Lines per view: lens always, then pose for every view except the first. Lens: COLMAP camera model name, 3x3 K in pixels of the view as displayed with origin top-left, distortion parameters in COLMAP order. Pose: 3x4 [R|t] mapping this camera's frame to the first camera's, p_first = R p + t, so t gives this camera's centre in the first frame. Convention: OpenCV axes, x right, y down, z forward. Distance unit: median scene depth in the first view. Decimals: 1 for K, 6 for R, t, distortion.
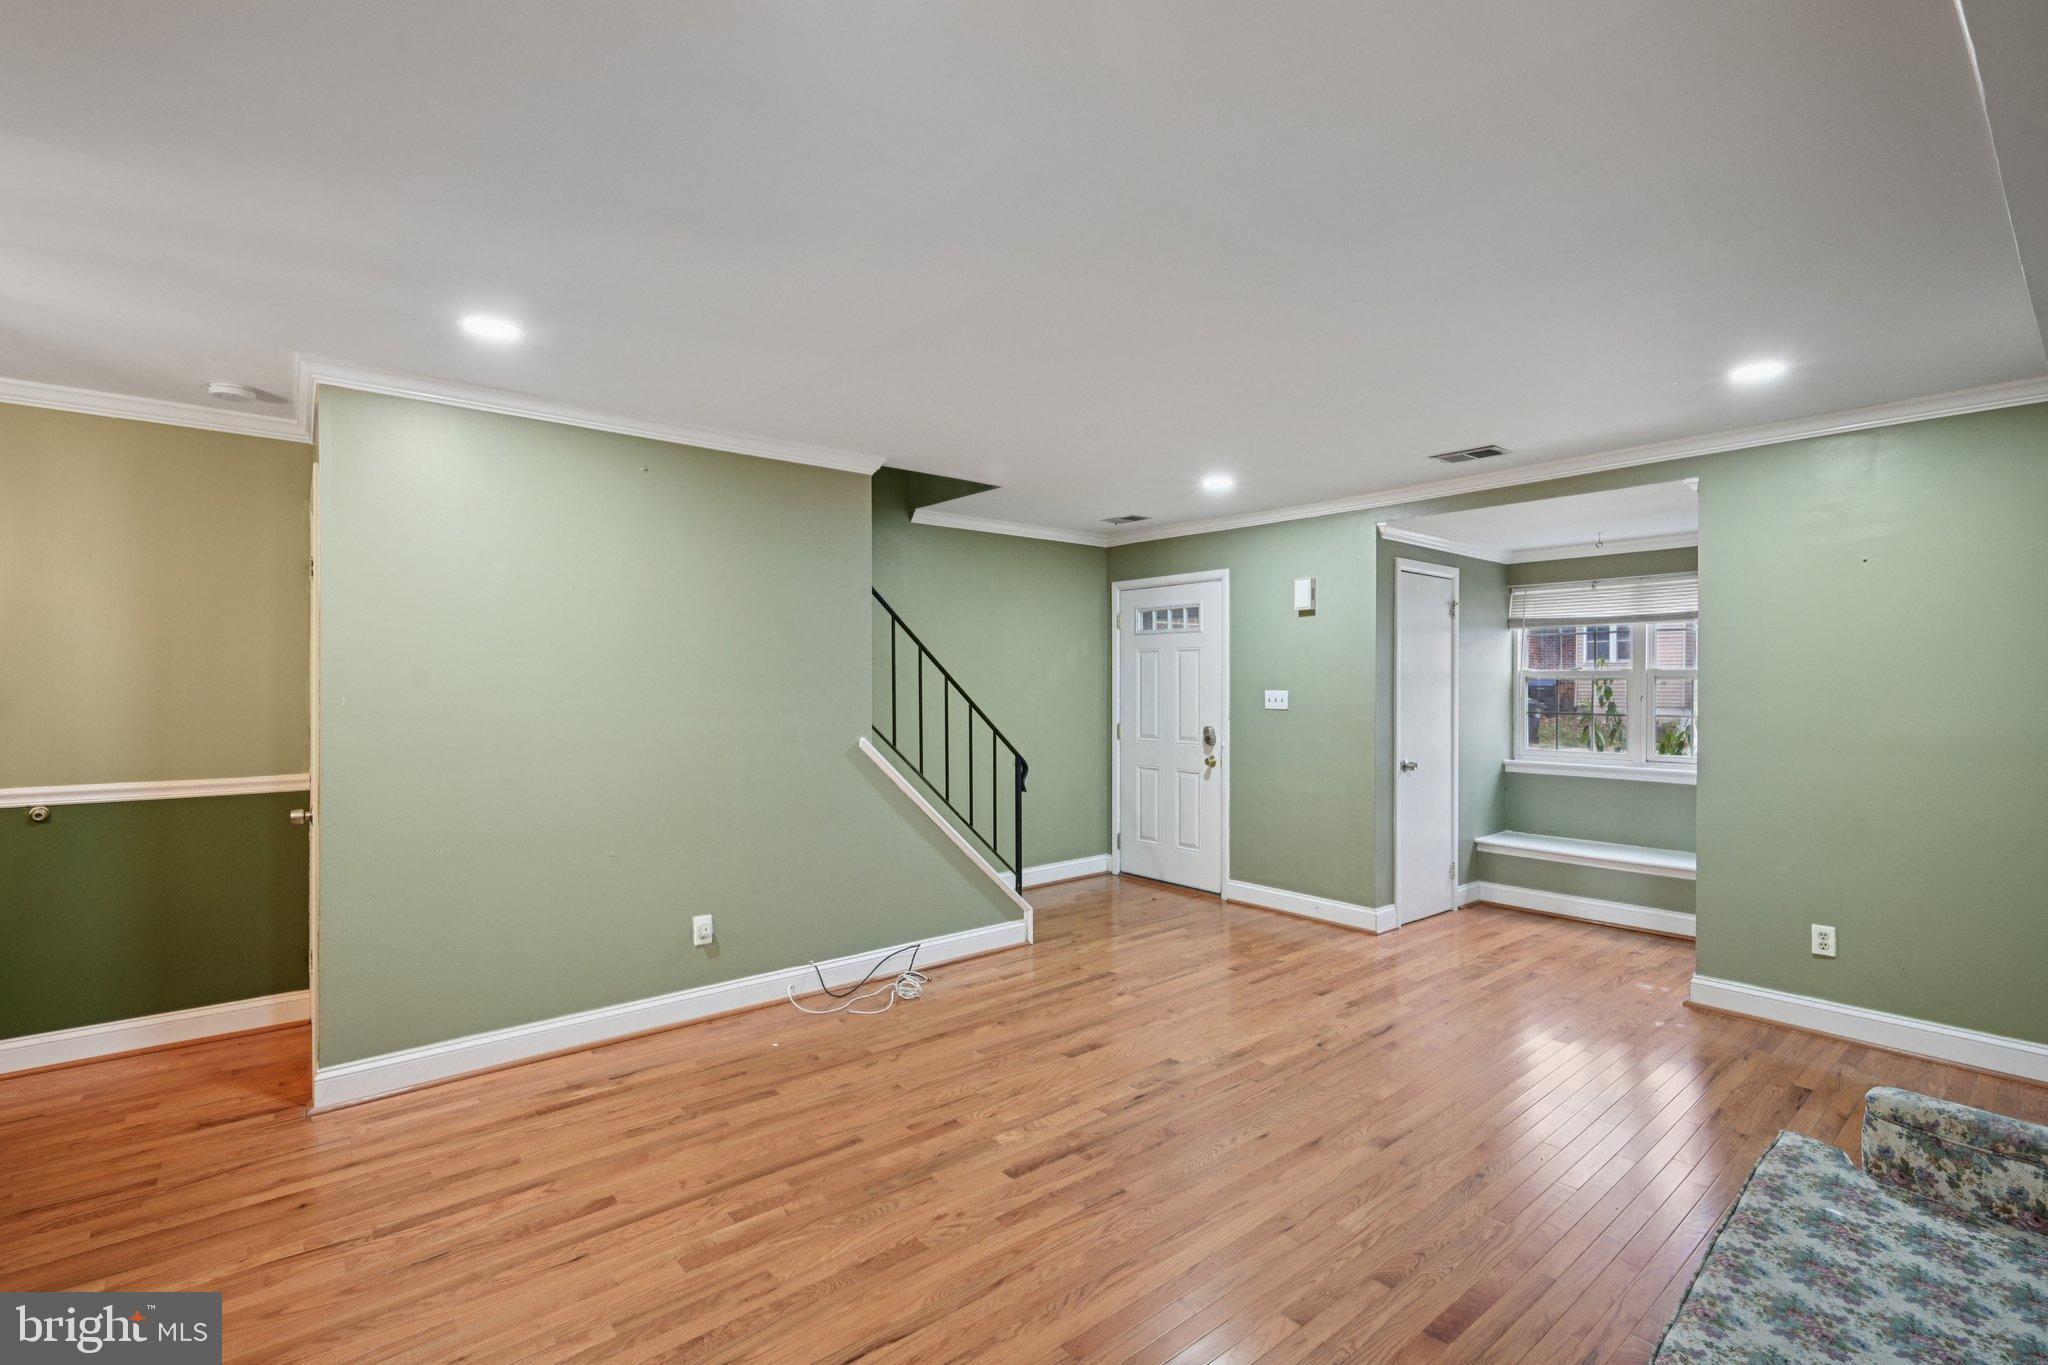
lens RADIAL K [[907.7, 0, 1003.7], [0, 907.7, 677.5], [0, 0, 1]] dist [0.000641, -0.000333]
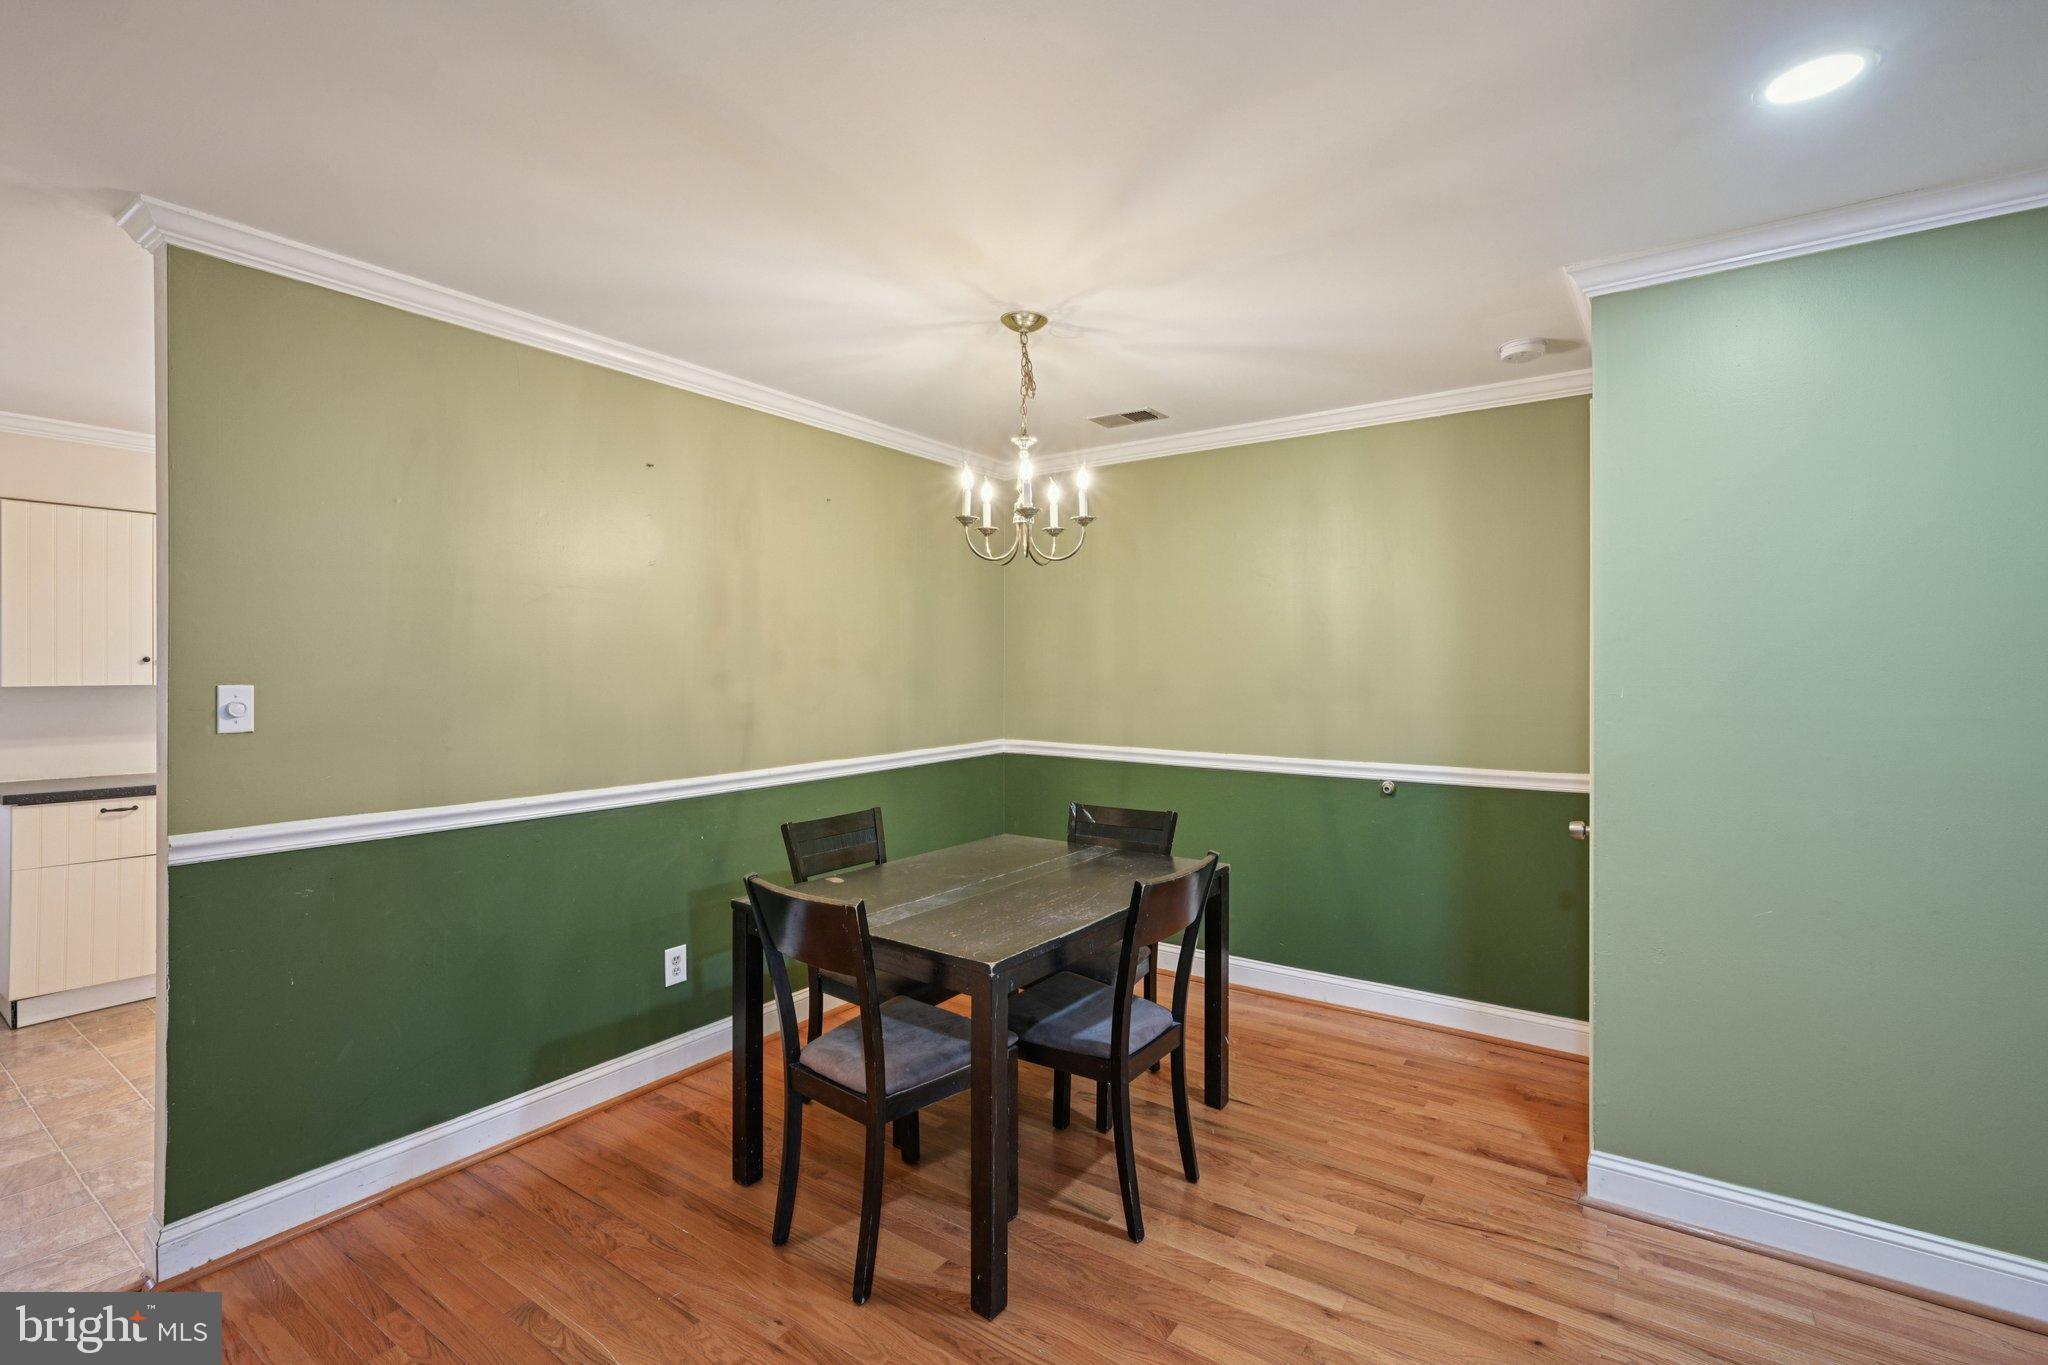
lens RADIAL K [[907.7, 0, 1064.1], [0, 907.7, 667.7], [0, 0, 1]] dist [0.000641, -0.000333]
pose [[0.294305, -0.003335, -0.955706, -0.070336], [-0.000876, 0.999993, -0.003759, 0.004732], [0.955711, 0.001943, 0.294300, 0.180725]]
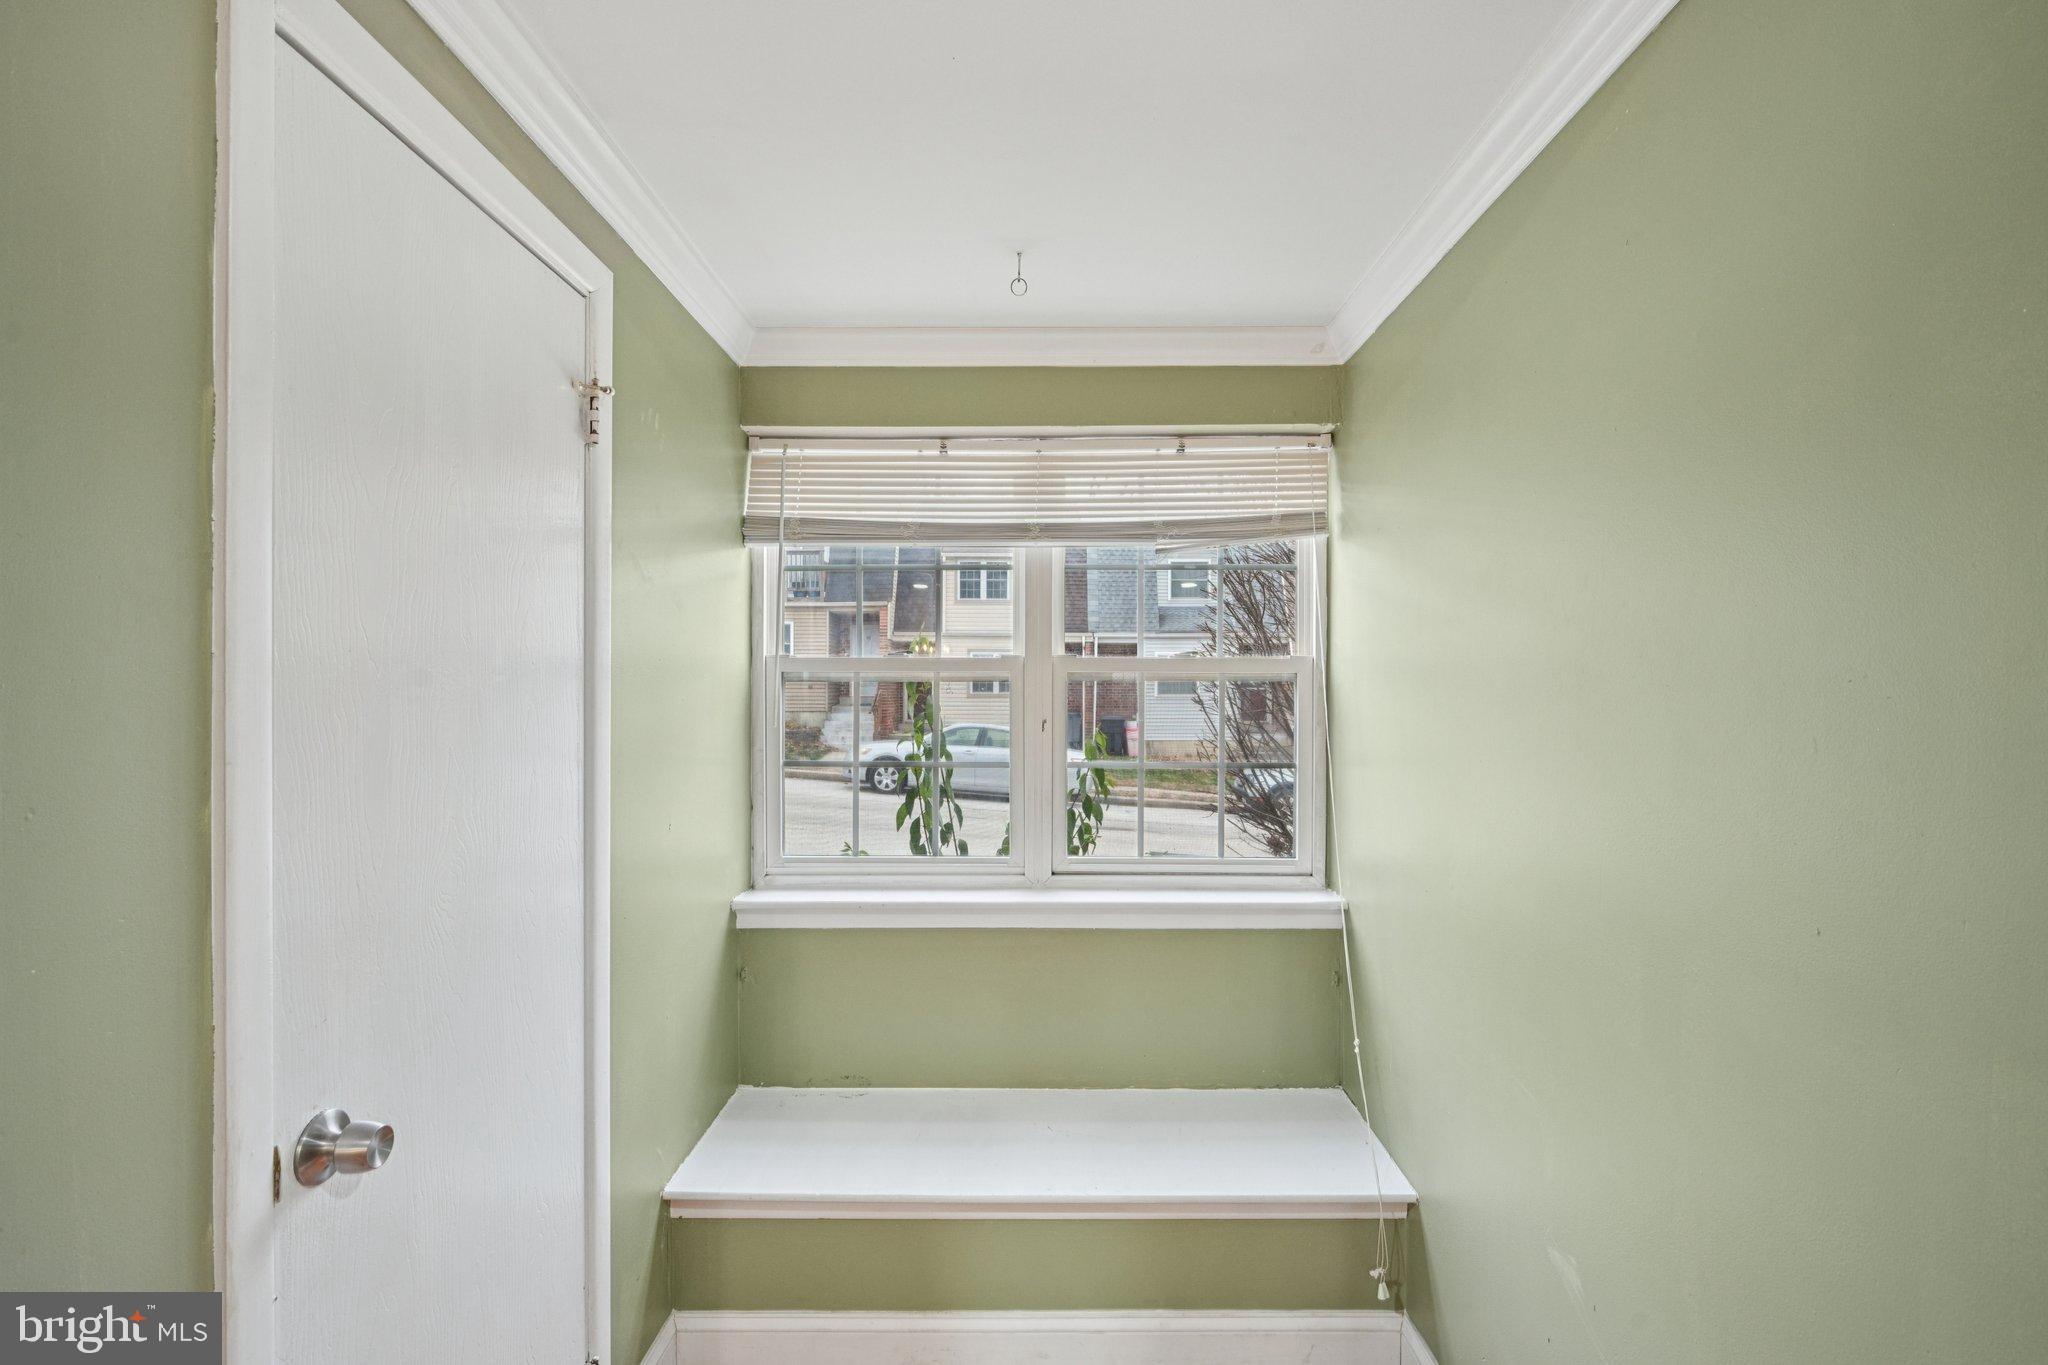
lens RADIAL K [[907.7, 0, 1027.7], [0, 907.7, 695.7], [0, 0, 1]] dist [0.000641, -0.000333]
pose [[0.626668, -0.006060, 0.779263, 0.371166], [-0.004284, 0.999928, 0.011222, 0.004810], [-0.779275, -0.010371, 0.626597, 0.740227]]
